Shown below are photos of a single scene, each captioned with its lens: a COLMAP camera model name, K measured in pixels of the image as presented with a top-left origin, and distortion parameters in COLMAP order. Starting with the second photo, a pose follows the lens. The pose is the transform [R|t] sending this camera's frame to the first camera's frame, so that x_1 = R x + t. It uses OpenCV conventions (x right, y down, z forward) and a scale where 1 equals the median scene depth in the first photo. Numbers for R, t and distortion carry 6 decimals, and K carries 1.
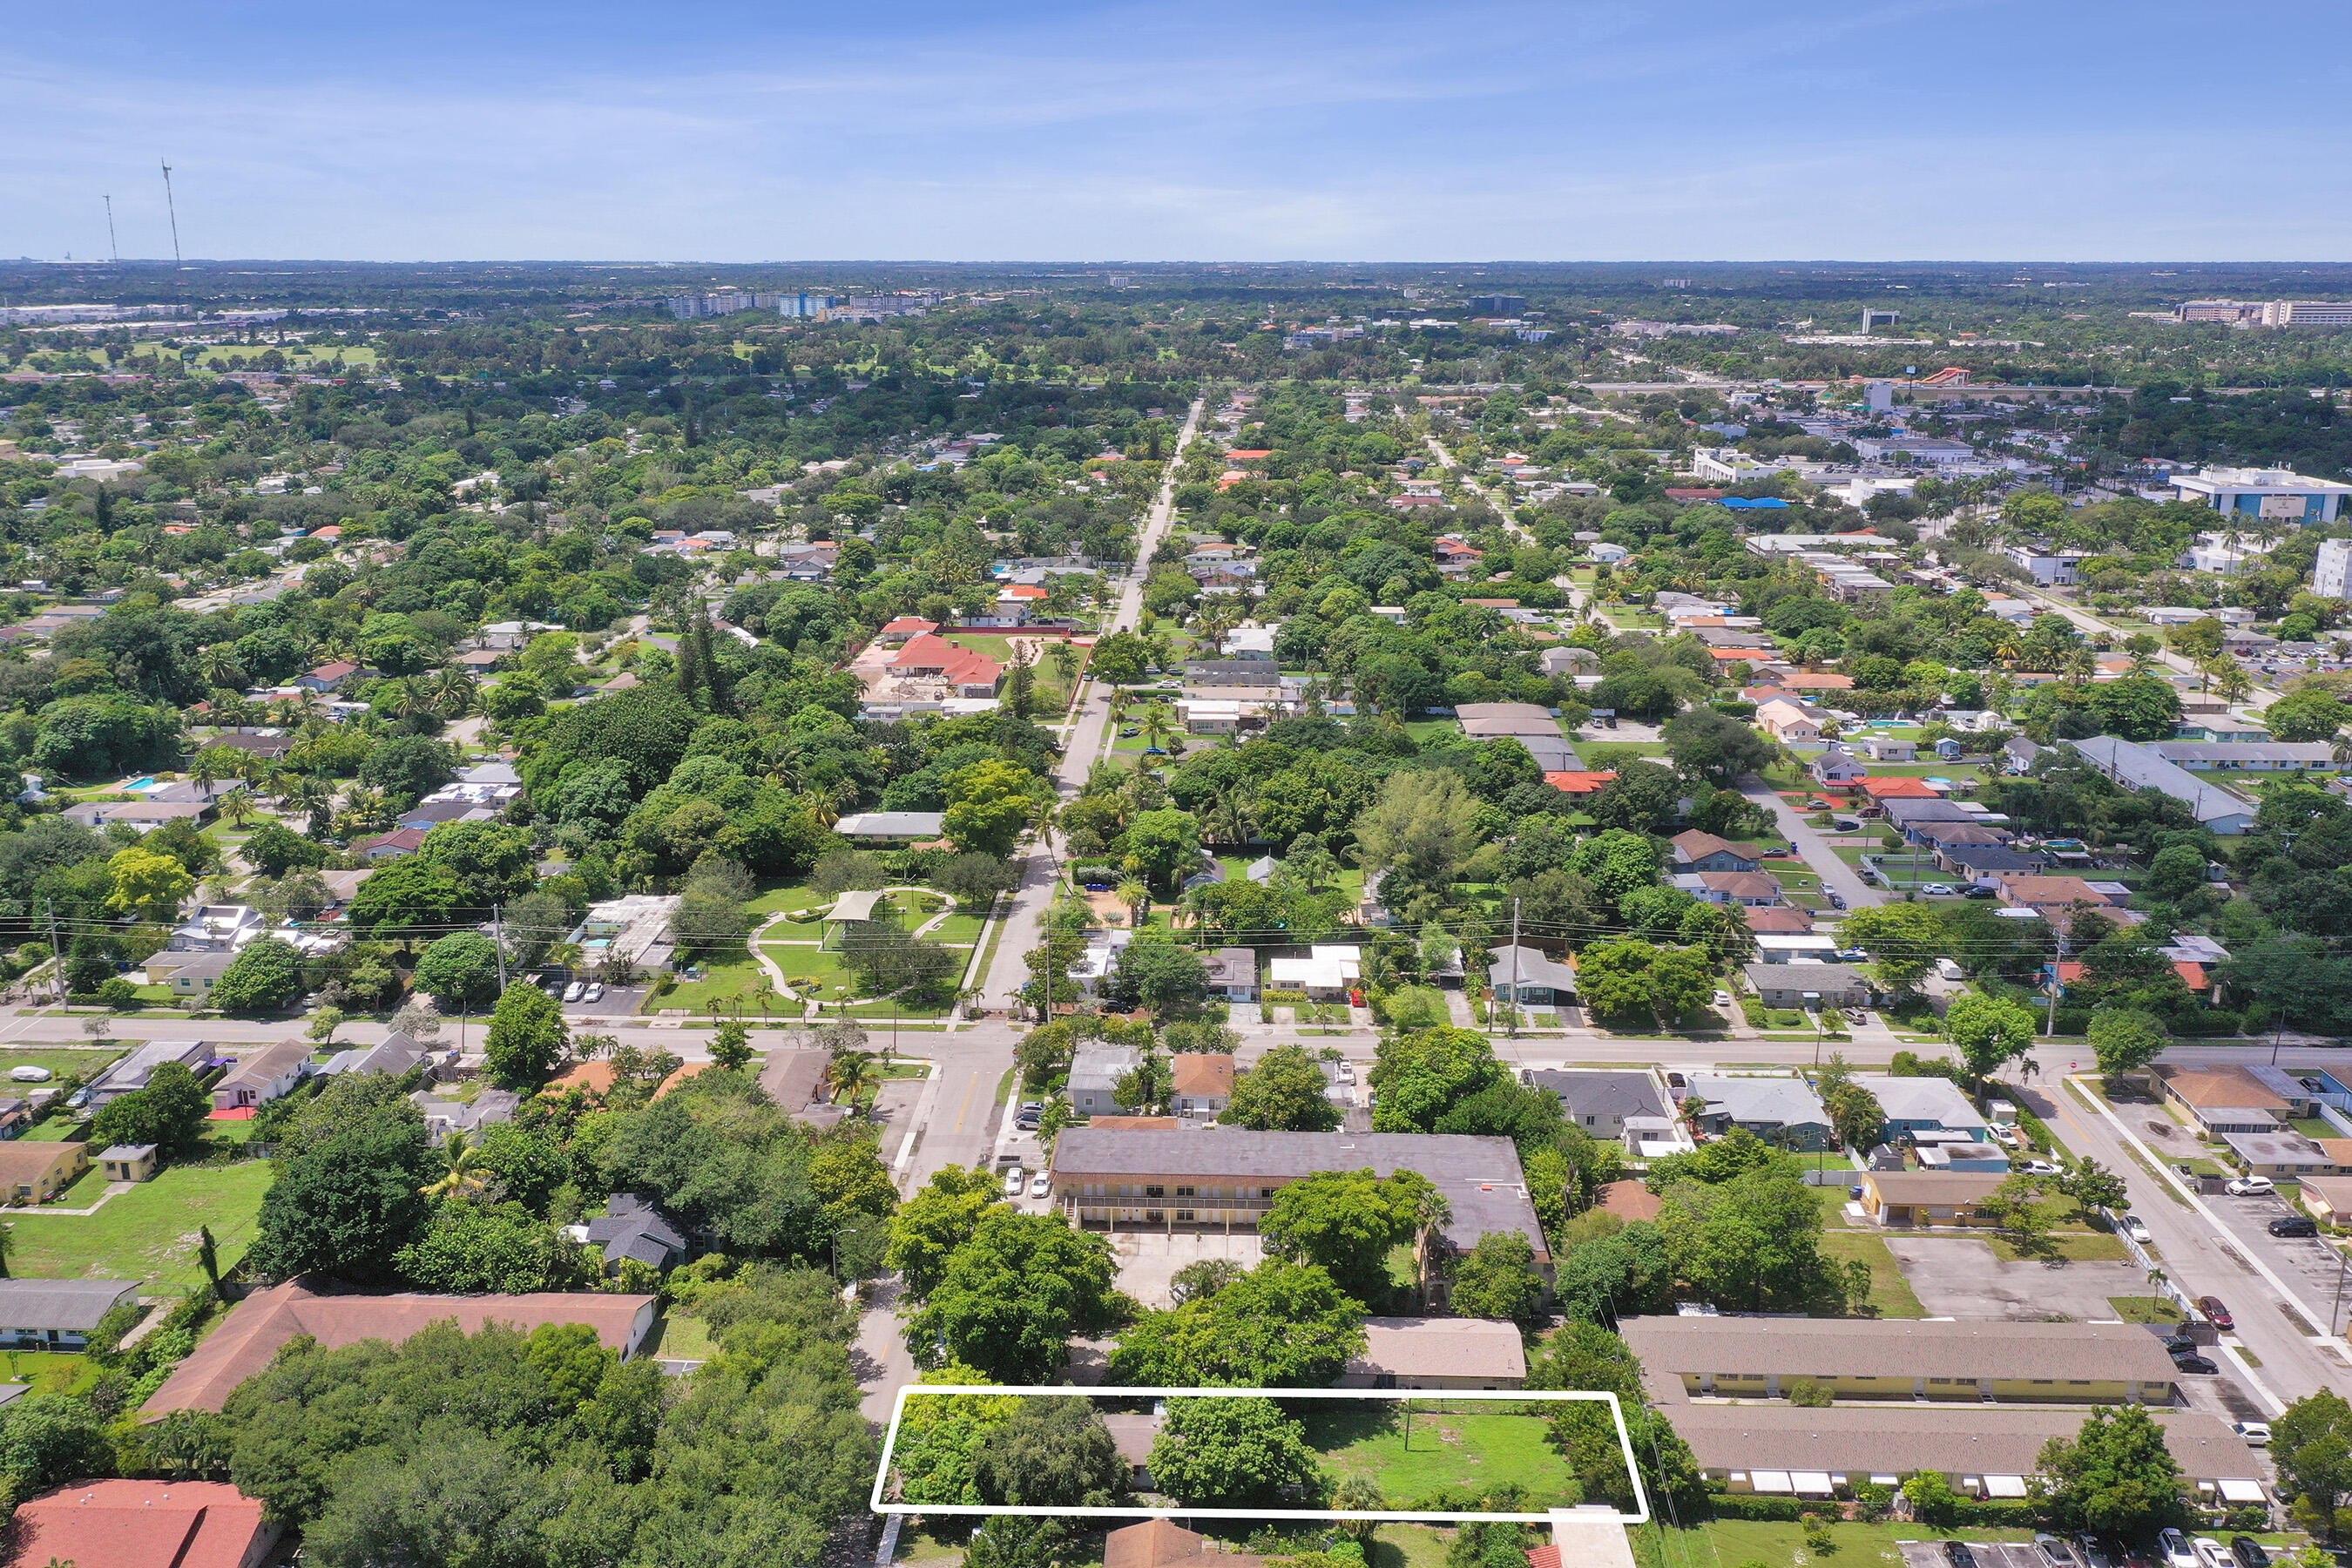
lens RADIAL K [[1942.5, 0, 1174.1], [0, 1942.5, 723.1], [0, 0, 1]] dist [0.004266, -0.002481]
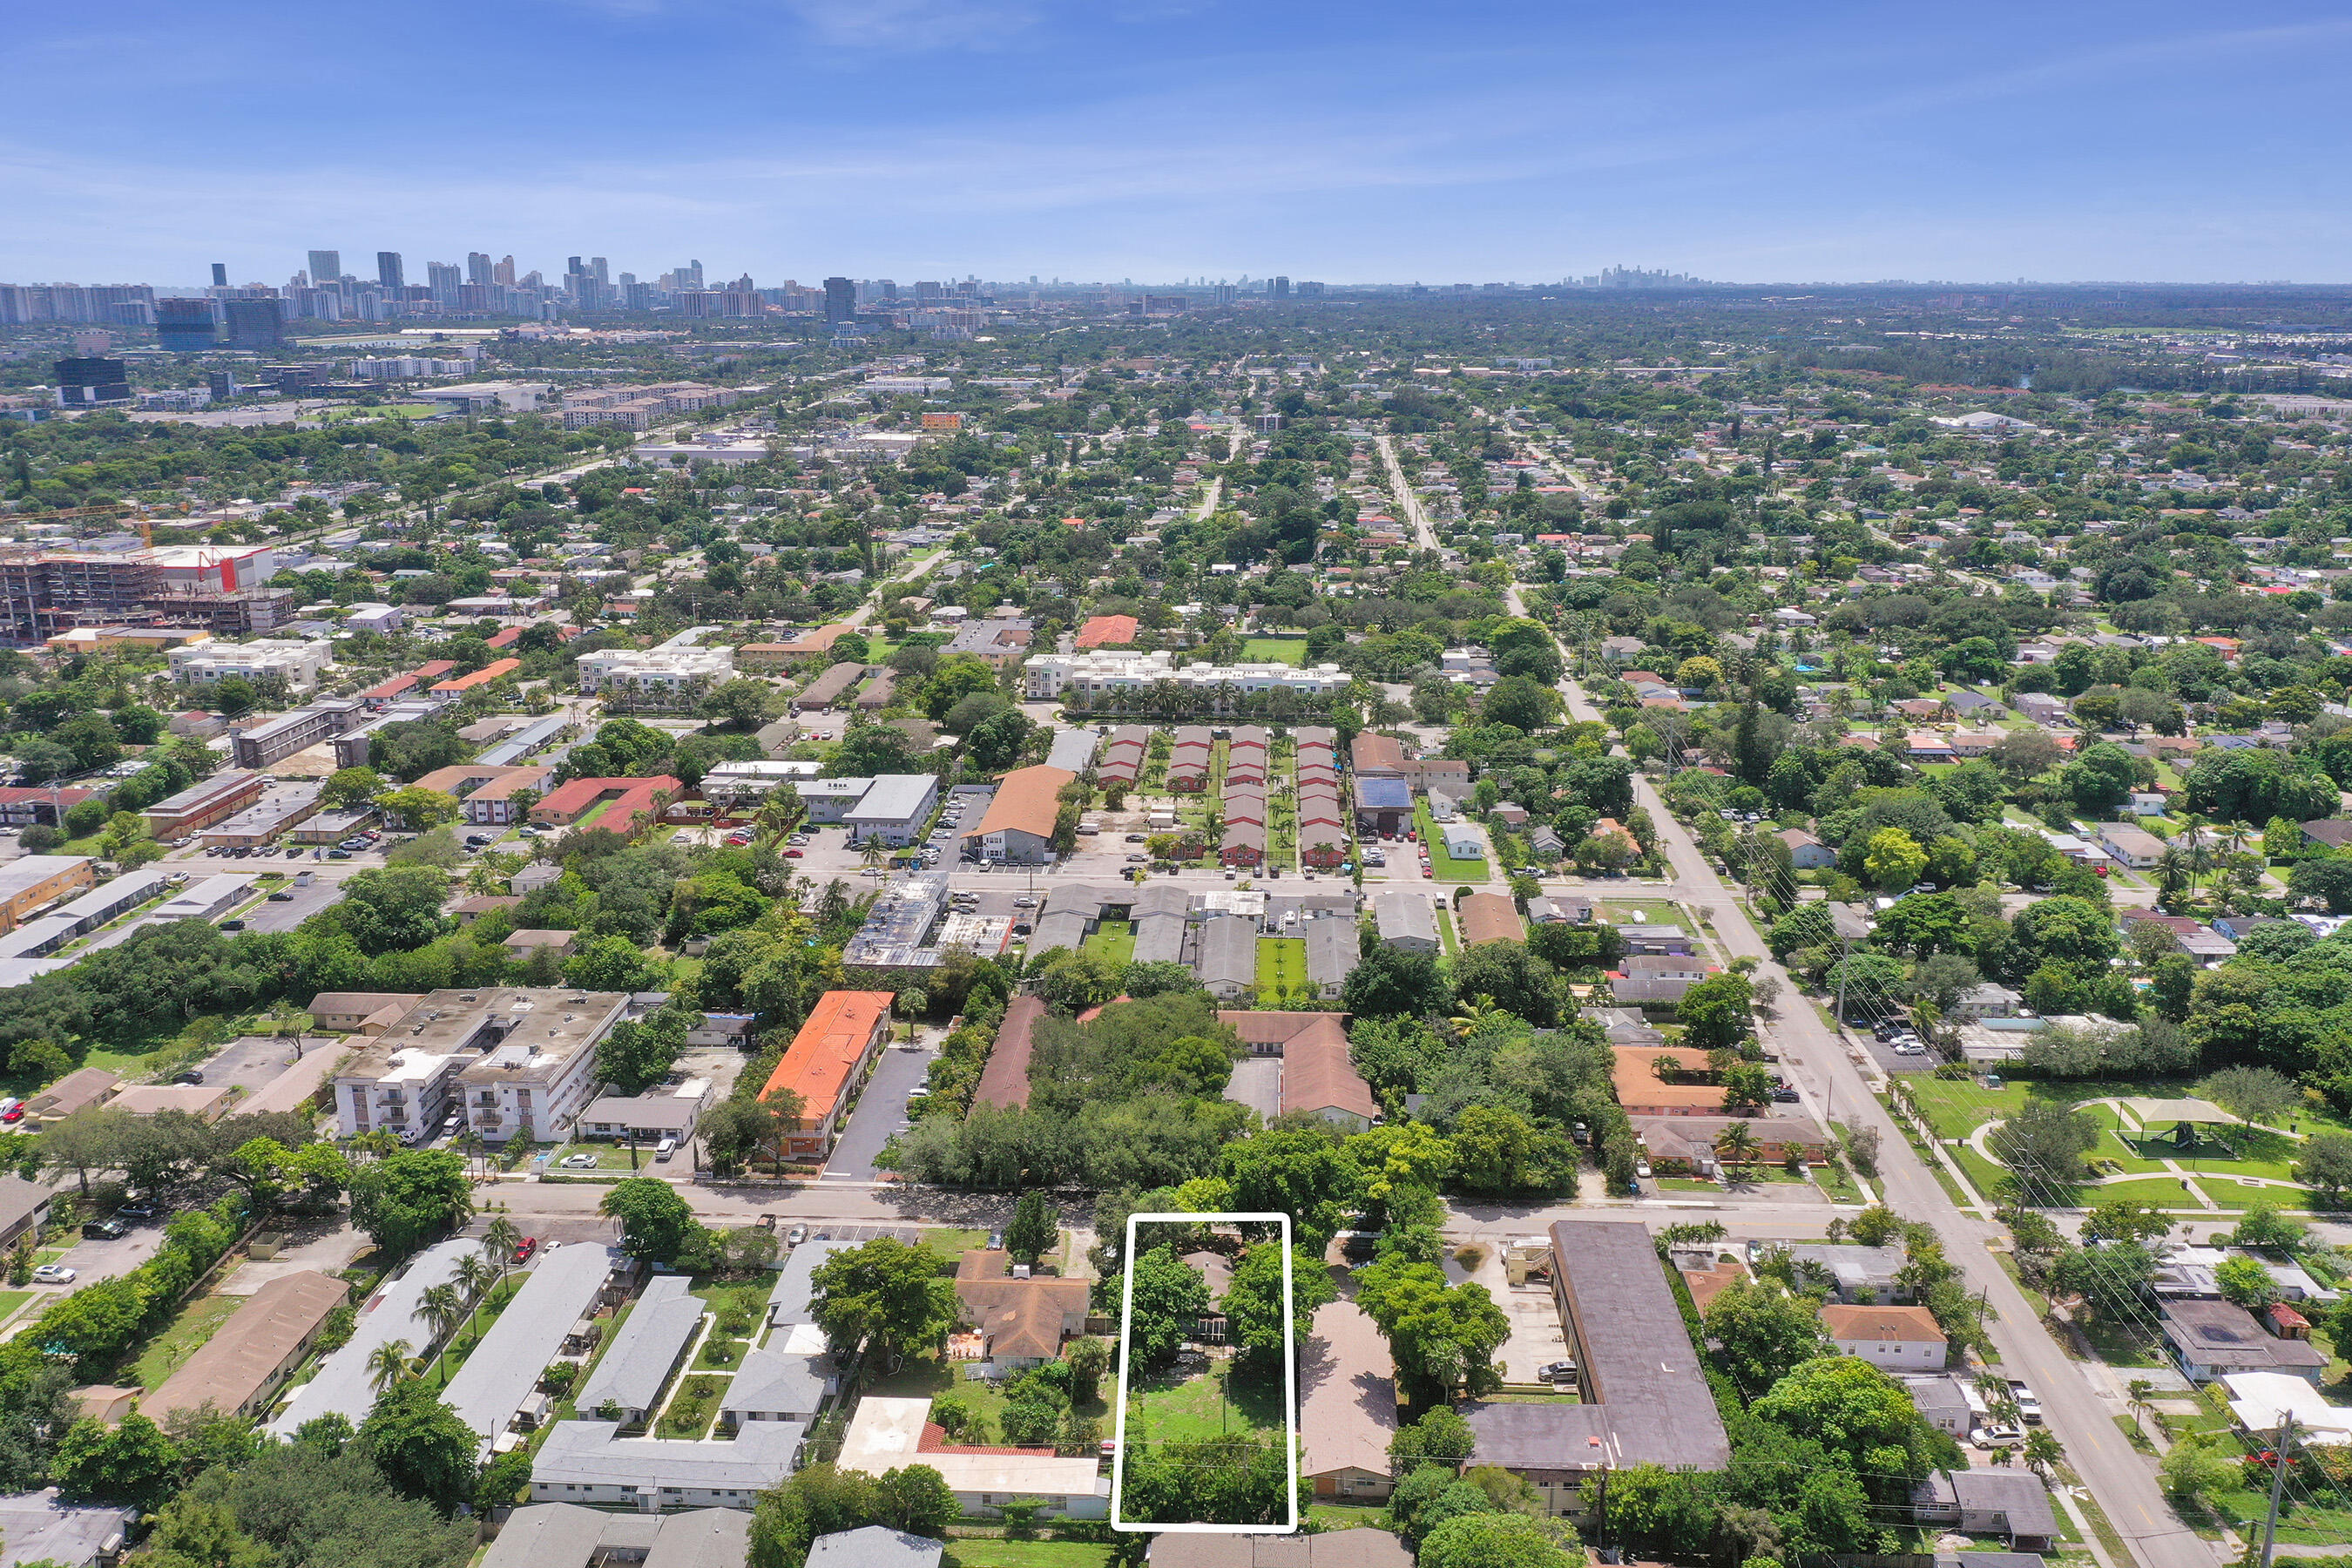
lens RADIAL K [[1925.5, 0, 1183.6], [0, 1925.5, 792.2], [0, 0, 1]] dist [-0.010676, 0.002036]
pose [[-0.012236, 0.259442, -0.965681, 0.997160], [-0.237801, 0.937290, 0.254828, -0.250133], [0.971237, 0.232759, 0.050227, 0.698968]]
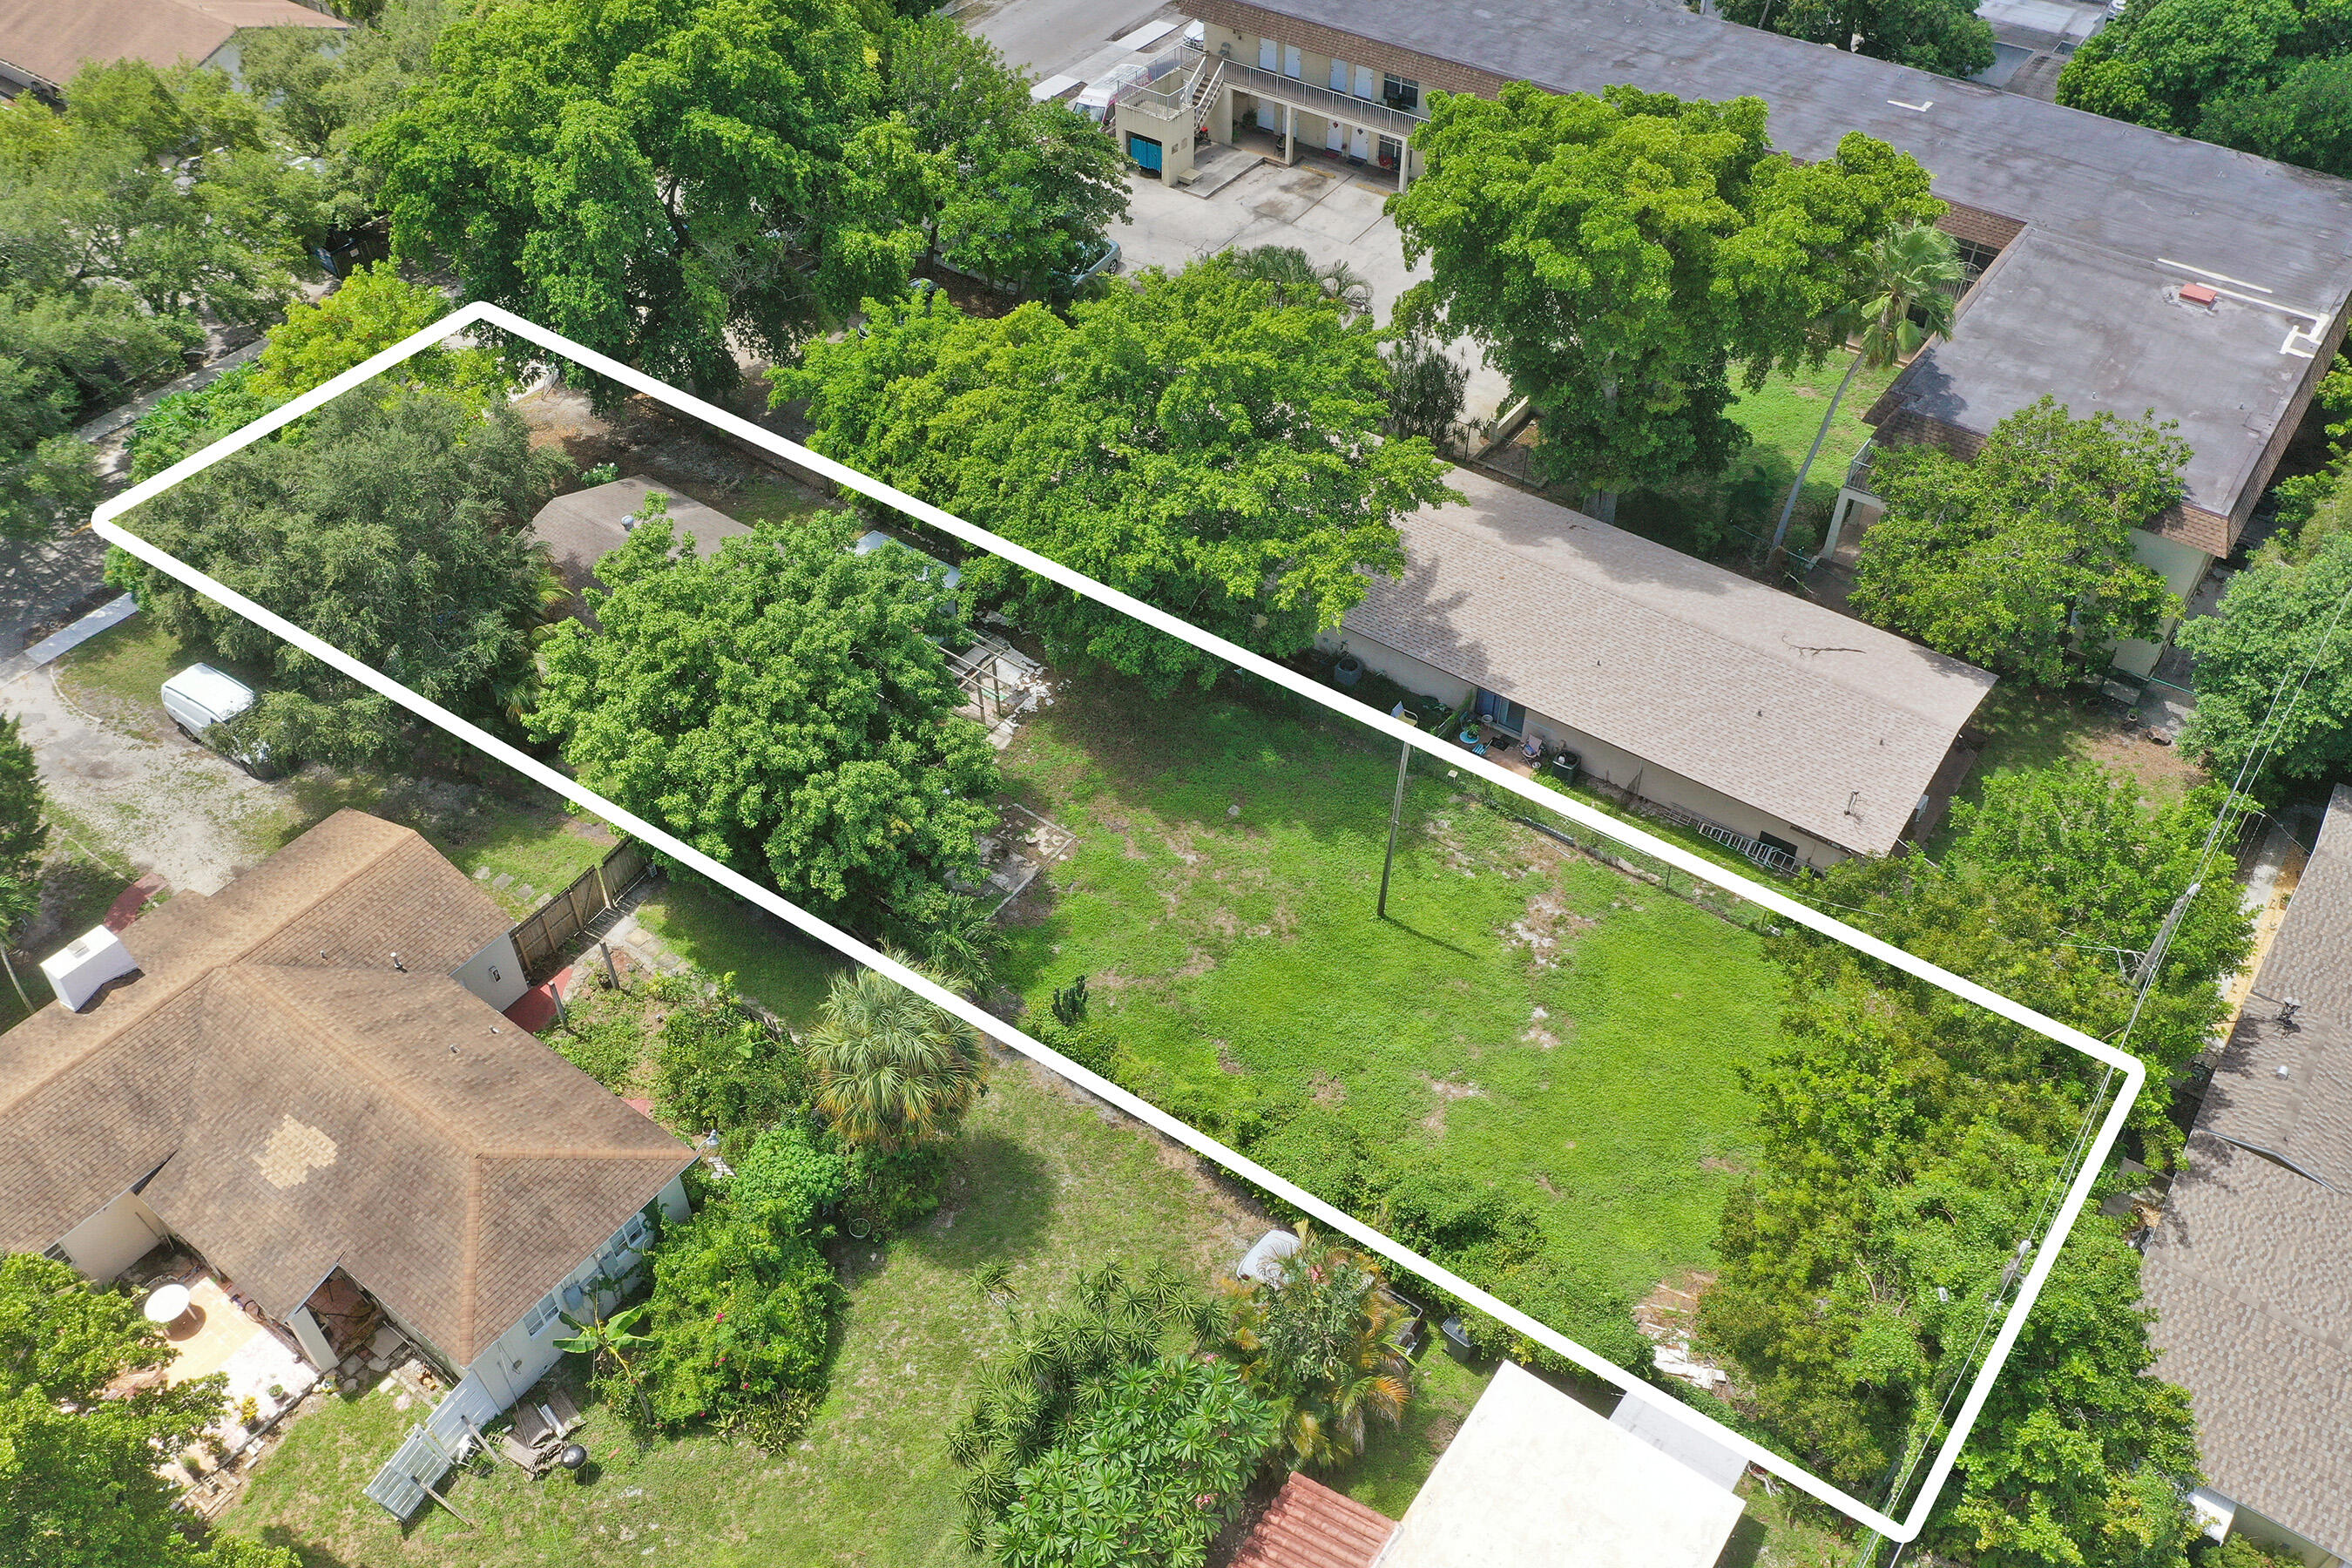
lens RADIAL K [[1882.6, 0, 1196.0], [0, 1882.6, 785.3], [0, 0, 1]] dist [-0.003417, -0.002185]
pose [[0.832800, 0.384850, -0.397913, 0.179957], [-0.128294, 0.833416, 0.537548, 0.159318], [0.538502, -0.396620, 0.743443, 0.639373]]
